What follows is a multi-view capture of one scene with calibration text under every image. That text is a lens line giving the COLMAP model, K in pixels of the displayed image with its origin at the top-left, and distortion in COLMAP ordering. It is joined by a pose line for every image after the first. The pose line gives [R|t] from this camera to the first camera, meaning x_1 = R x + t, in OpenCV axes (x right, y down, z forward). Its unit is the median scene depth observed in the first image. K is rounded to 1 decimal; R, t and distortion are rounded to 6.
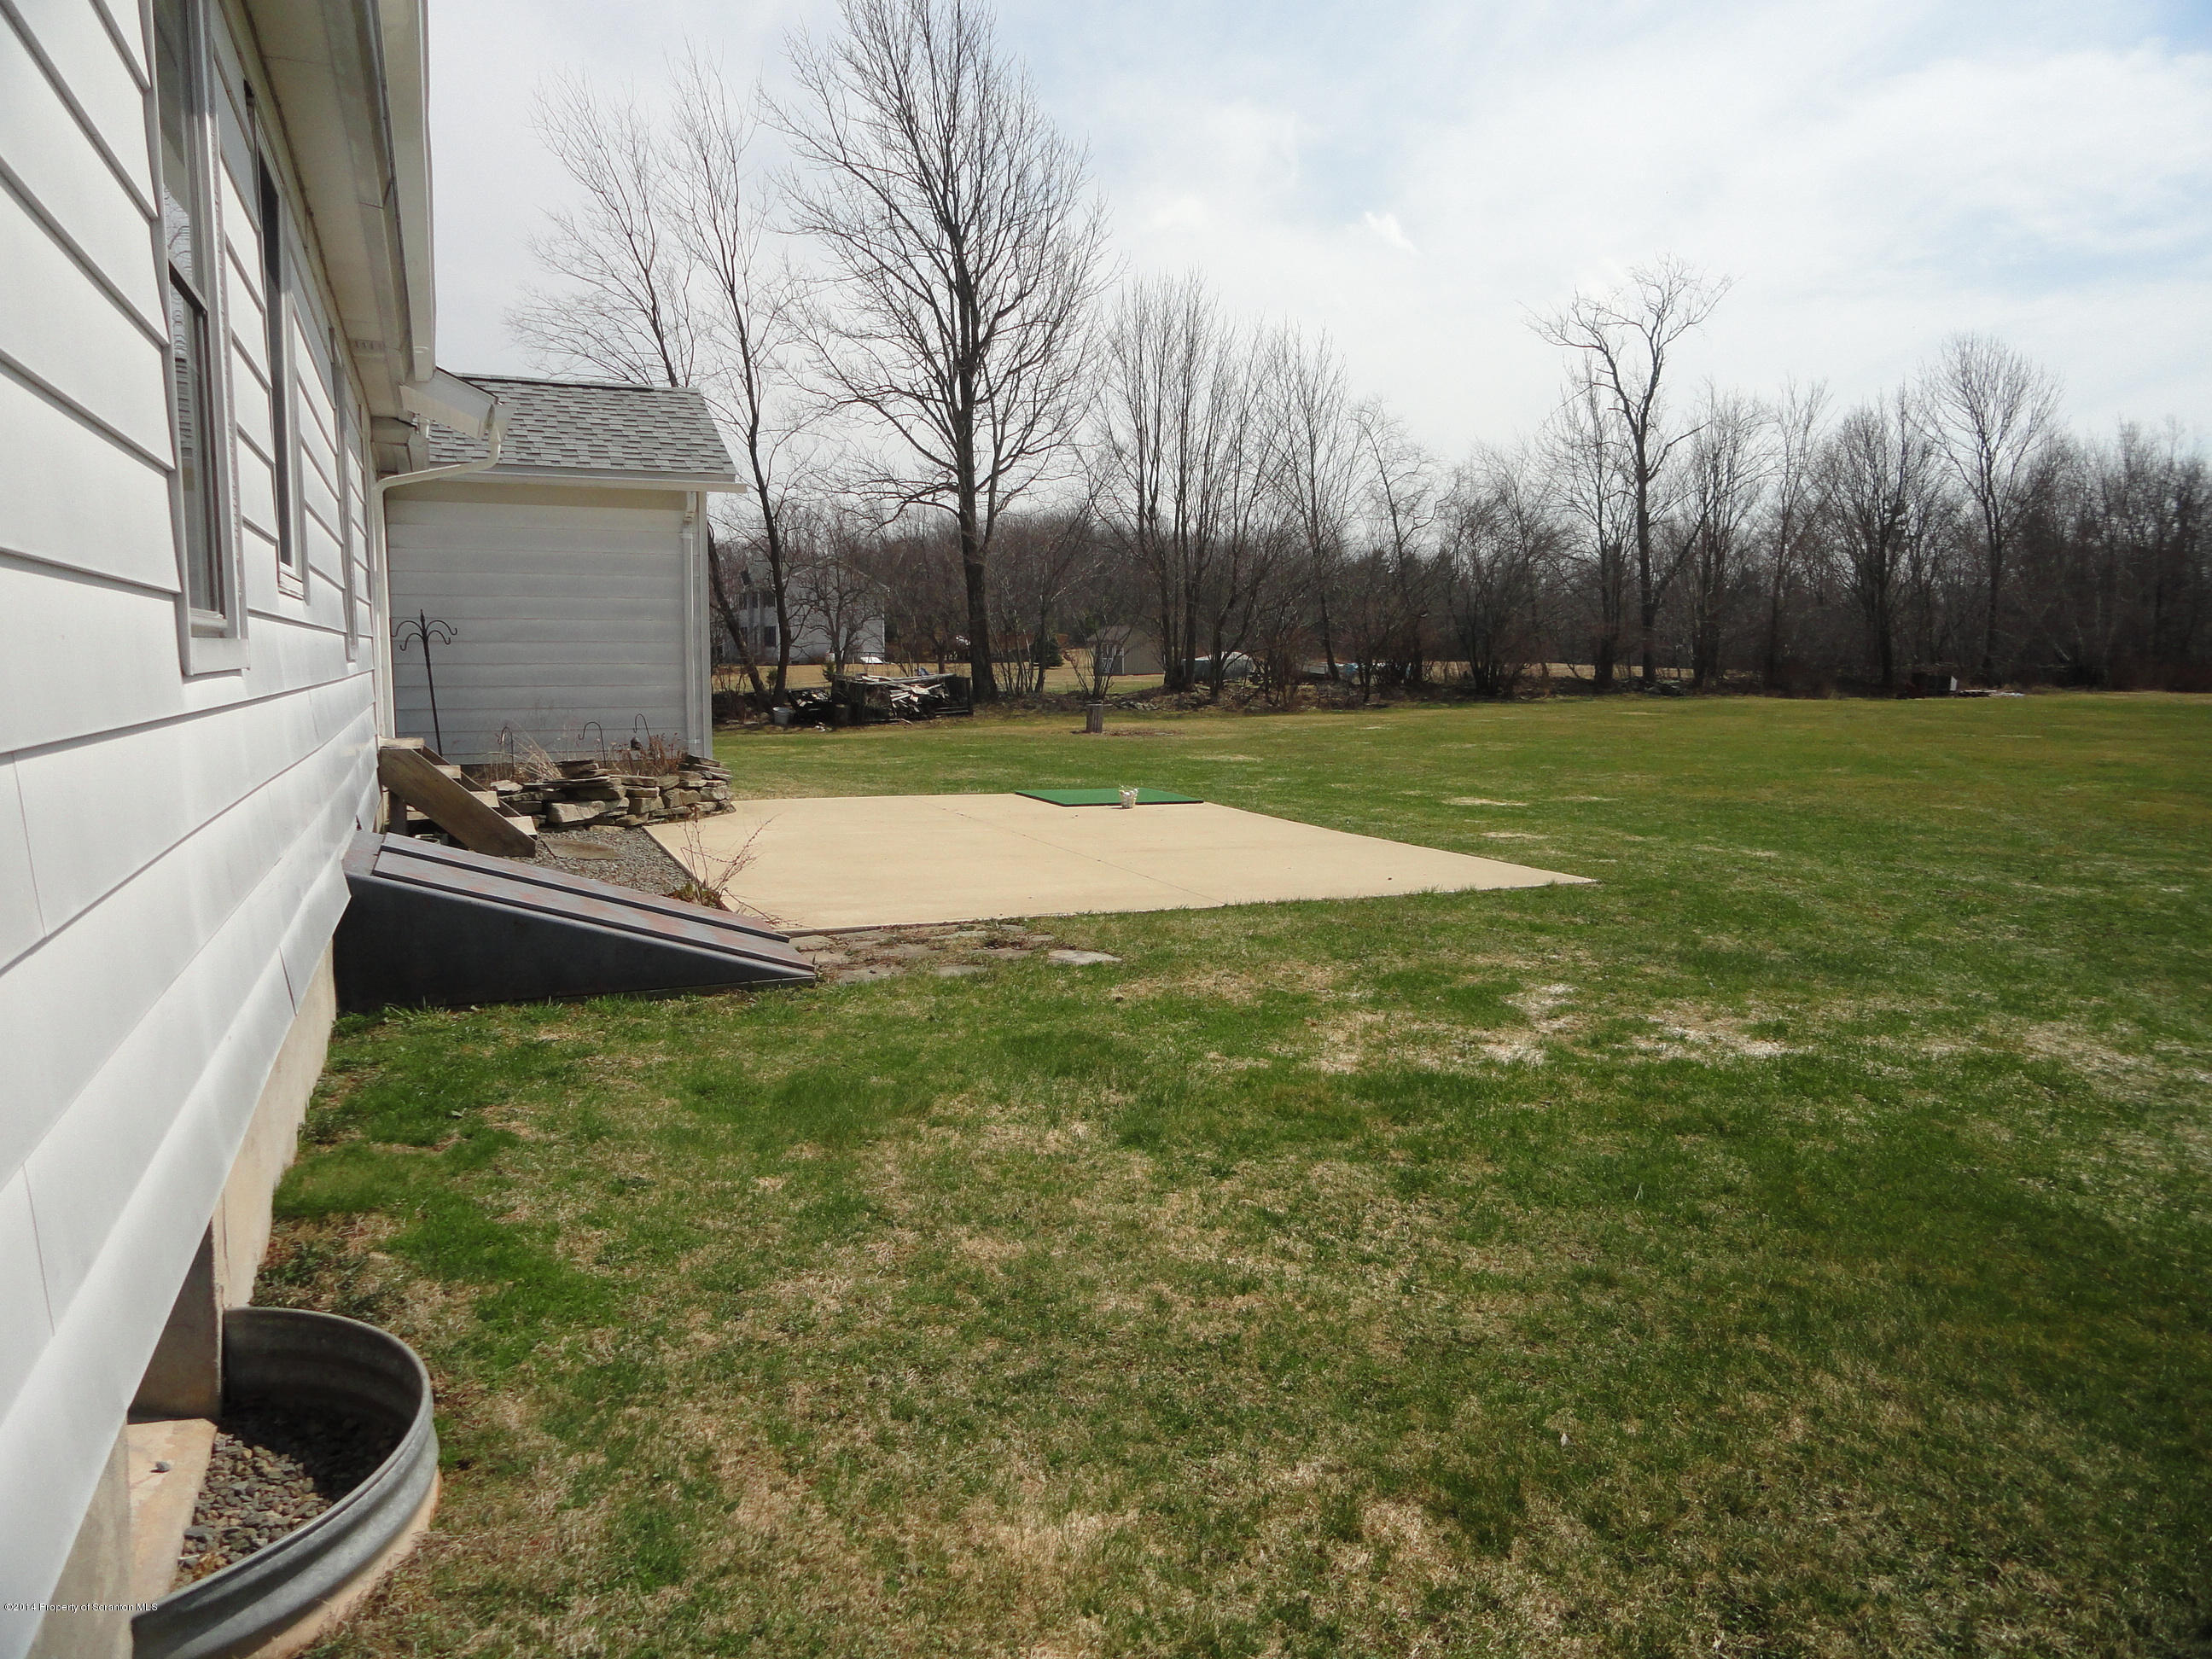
lens RADIAL K [[1600.1, 0, 1116.1], [0, 1600.1, 842.0], [0, 0, 1]] dist [0.000339, 0.002187]
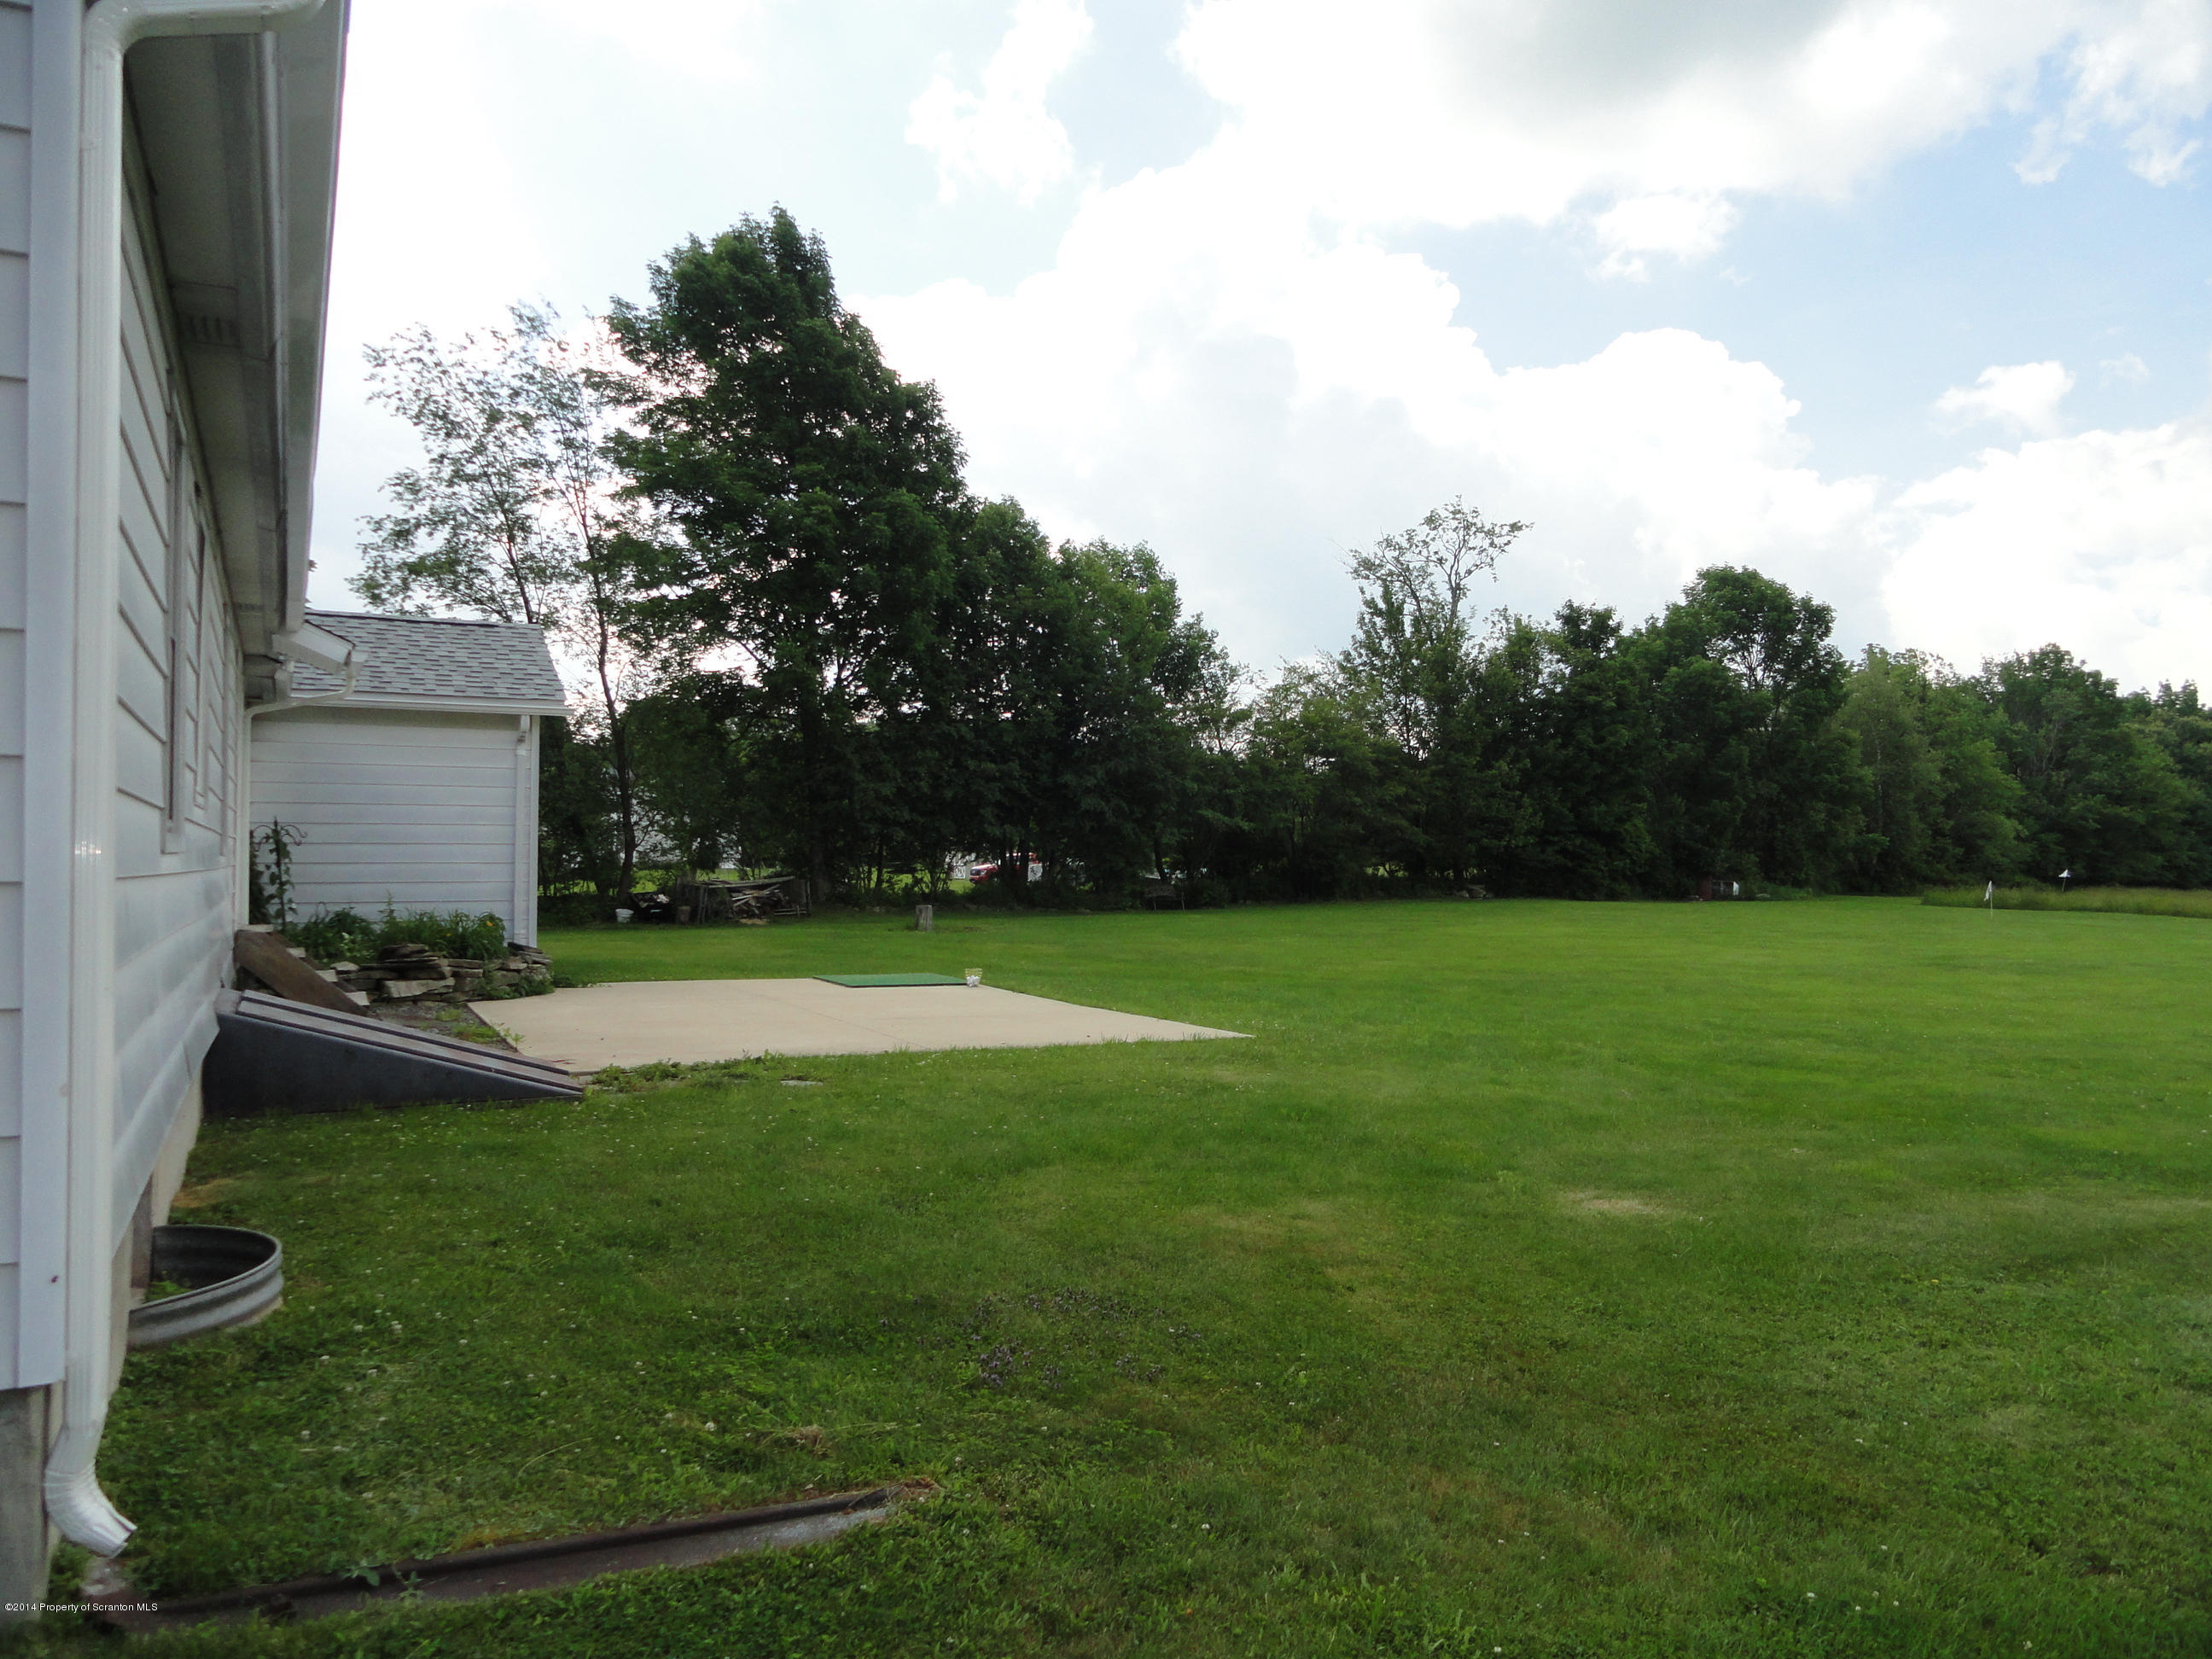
lens RADIAL K [[1600.1, 0, 1116.1], [0, 1600.1, 842.0], [0, 0, 1]] dist [0.000339, 0.002187]
pose [[0.996563, 0.003243, 0.082773, 0.078012], [0.007430, 0.991707, -0.128306, 0.028091], [-0.082503, 0.128480, 0.988274, -0.199775]]
